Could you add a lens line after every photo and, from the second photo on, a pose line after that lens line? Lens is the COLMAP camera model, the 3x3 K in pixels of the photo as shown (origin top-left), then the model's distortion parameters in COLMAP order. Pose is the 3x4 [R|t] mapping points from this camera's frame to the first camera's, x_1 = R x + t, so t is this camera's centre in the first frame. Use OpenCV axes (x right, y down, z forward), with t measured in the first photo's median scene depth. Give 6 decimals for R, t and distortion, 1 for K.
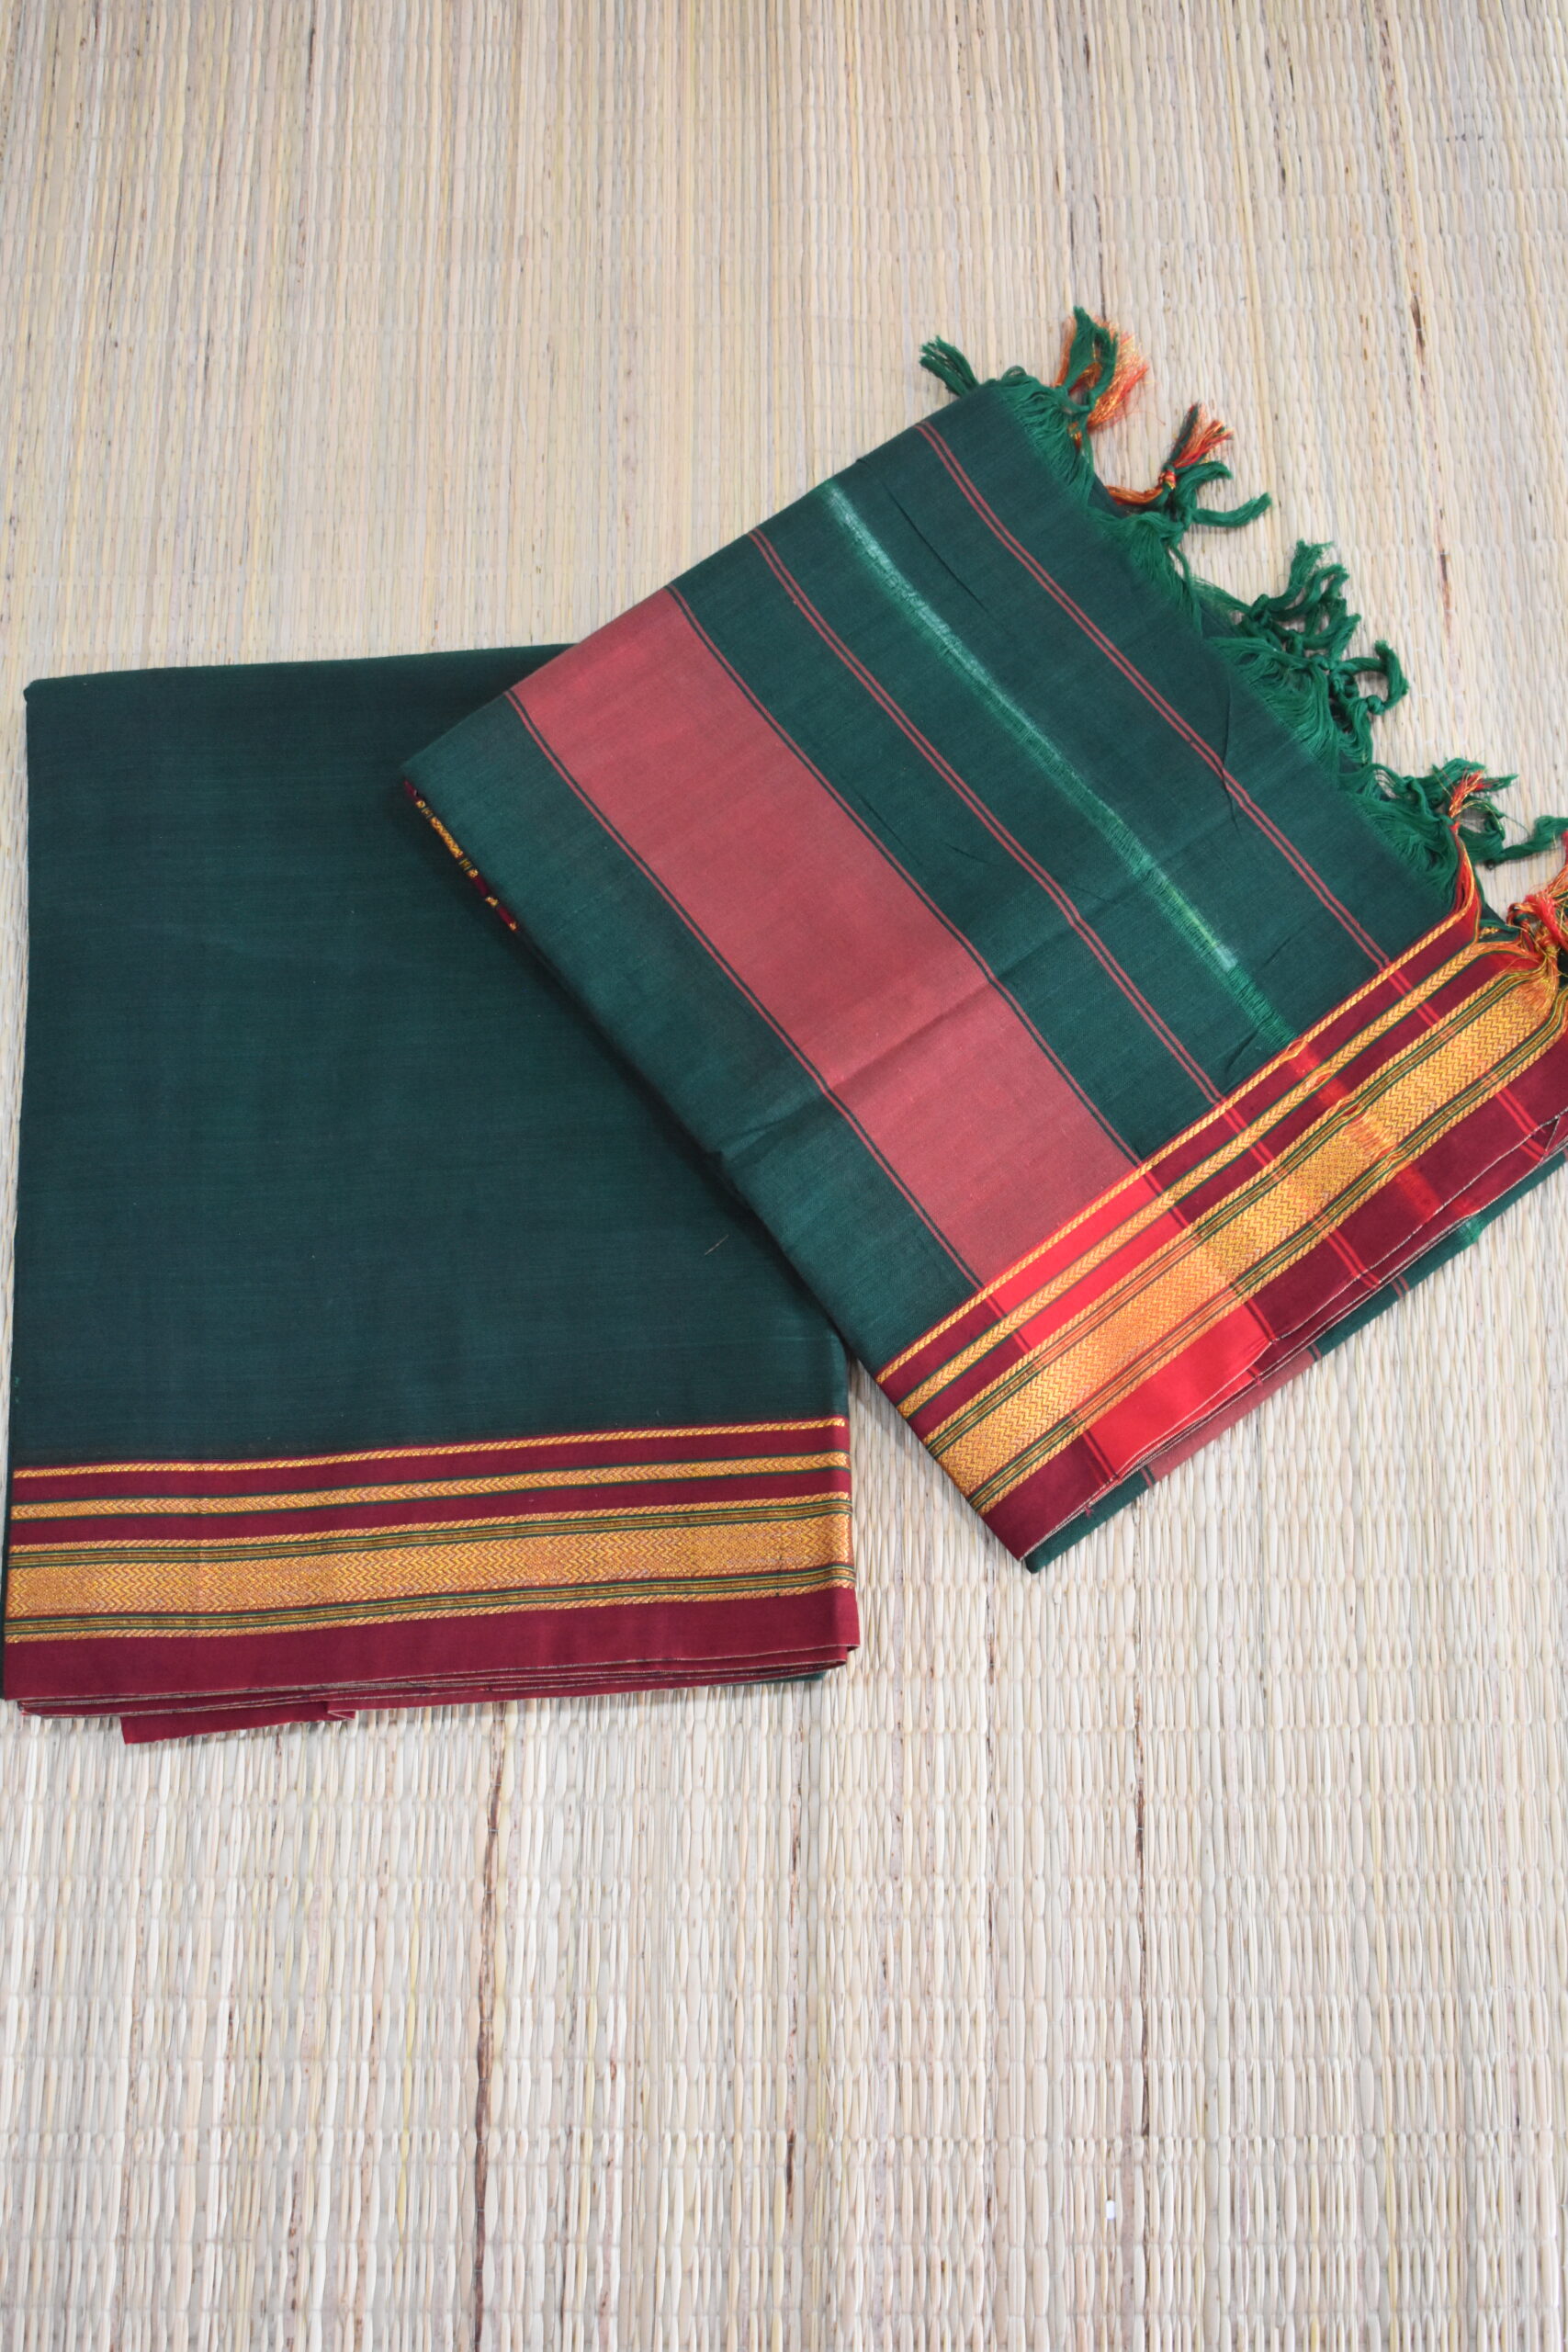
lens RADIAL K [[2848.4, 0, 822.1], [0, 2848.4, 1181.1], [0, 0, 1]] dist [-0.044043, -0.072380]
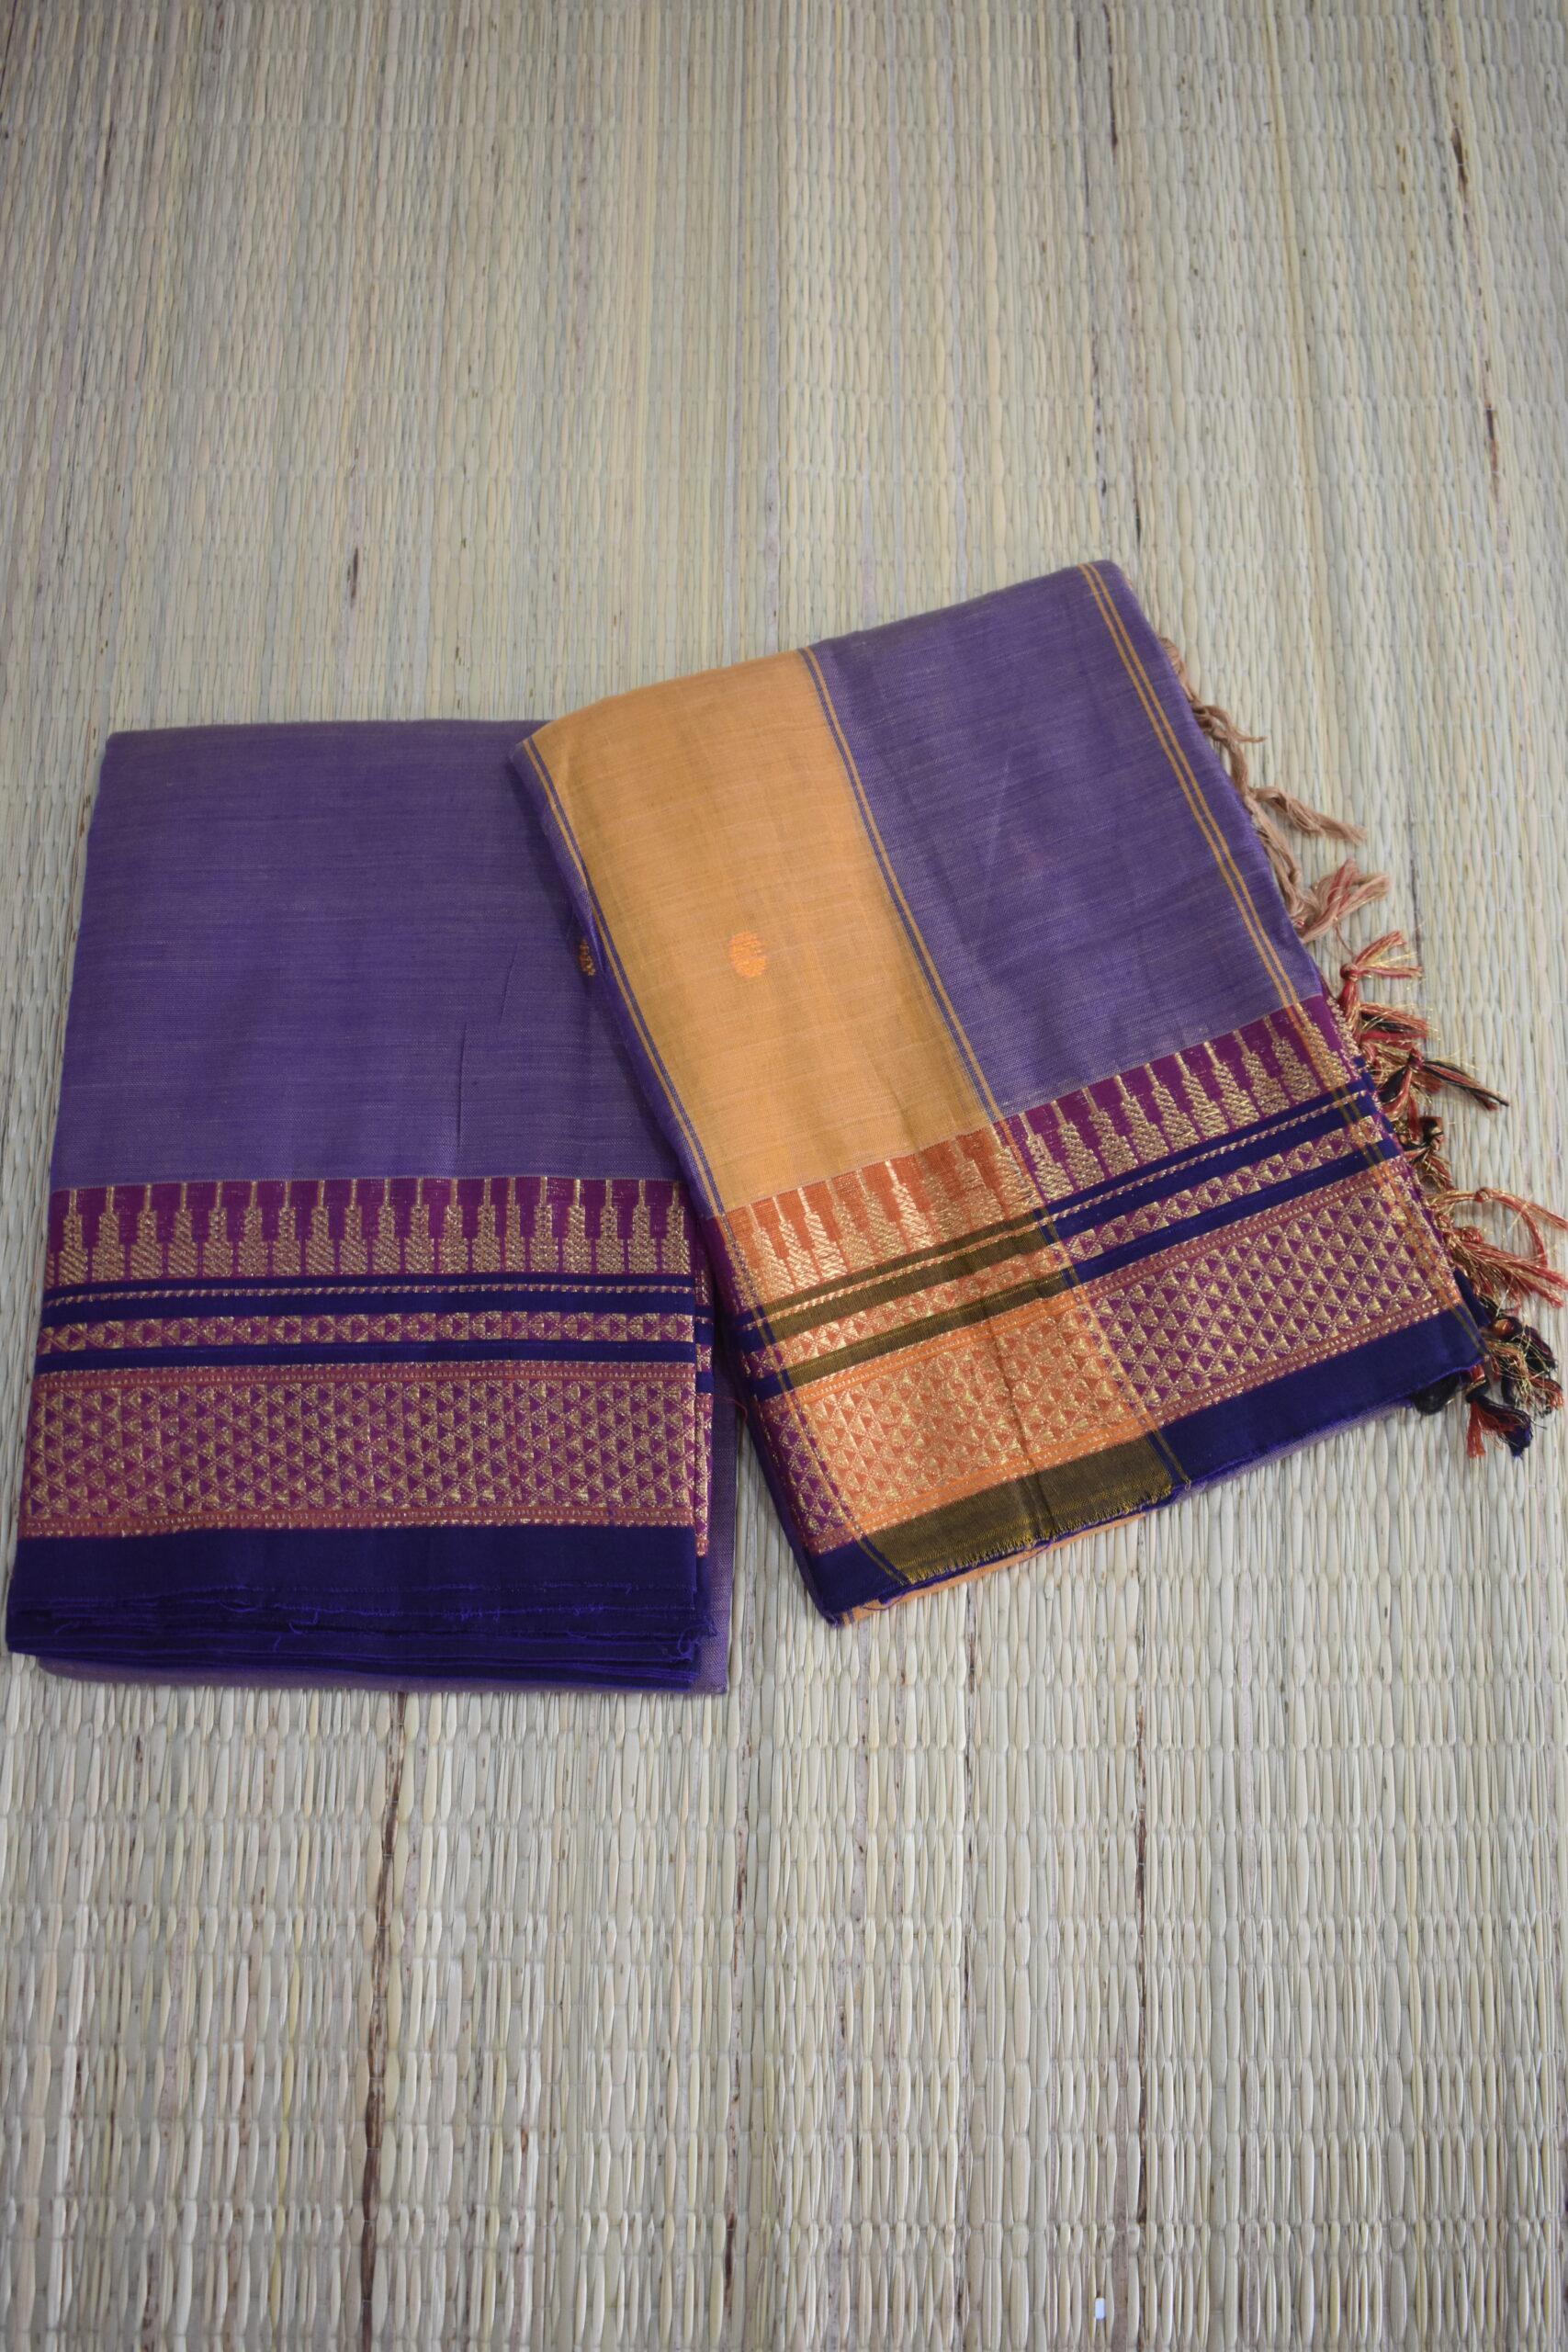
lens RADIAL K [[2343.3, 0, 797.5], [0, 2343.3, 1126.6], [0, 0, 1]] dist [-0.094303, 0.019203]
pose [[0.999224, 0.022197, 0.032530, -0.020270], [-0.023444, 0.998985, 0.038468, -0.020366], [-0.031643, -0.039201, 0.998730, 0.308663]]
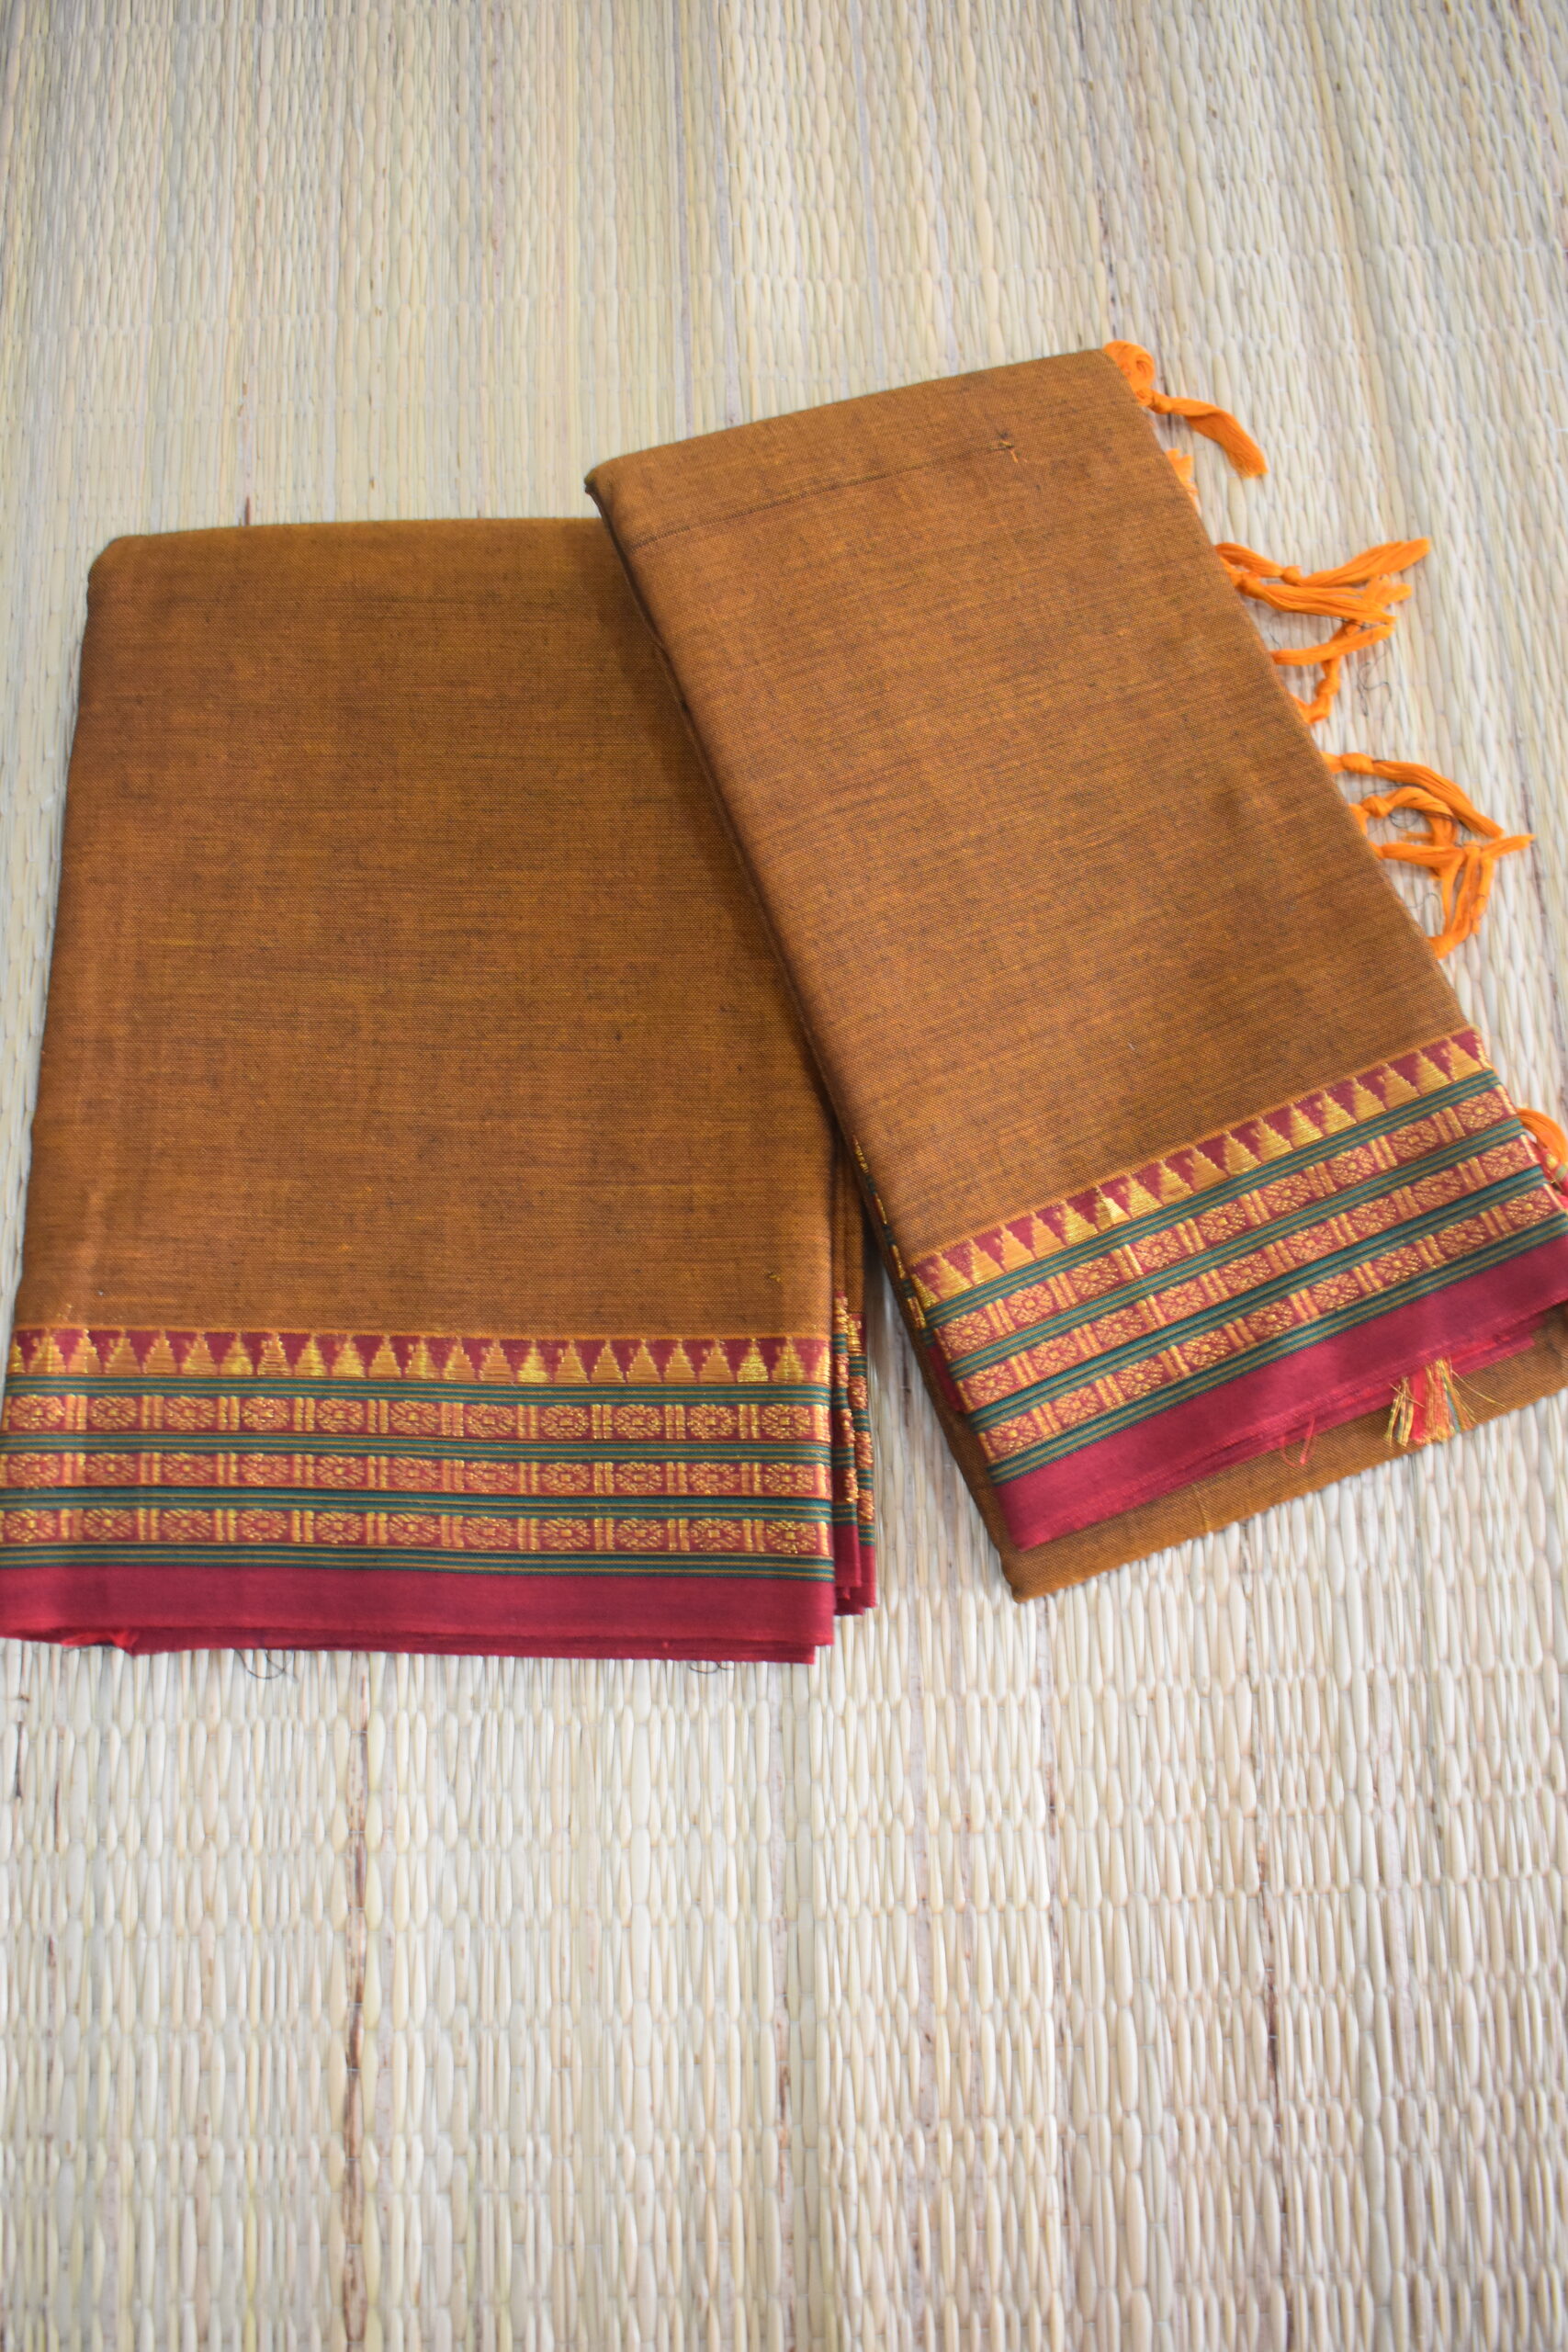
lens RADIAL K [[1958.0, 0, 792.0], [0, 1958.0, 1147.8], [0, 0, 1]] dist [-0.093055, 0.011560]
pose [[0.999281, -0.037382, 0.006367, -0.001593], [0.036840, 0.996822, 0.070626, -0.028748], [-0.008987, -0.070340, 0.997483, 0.545269]]
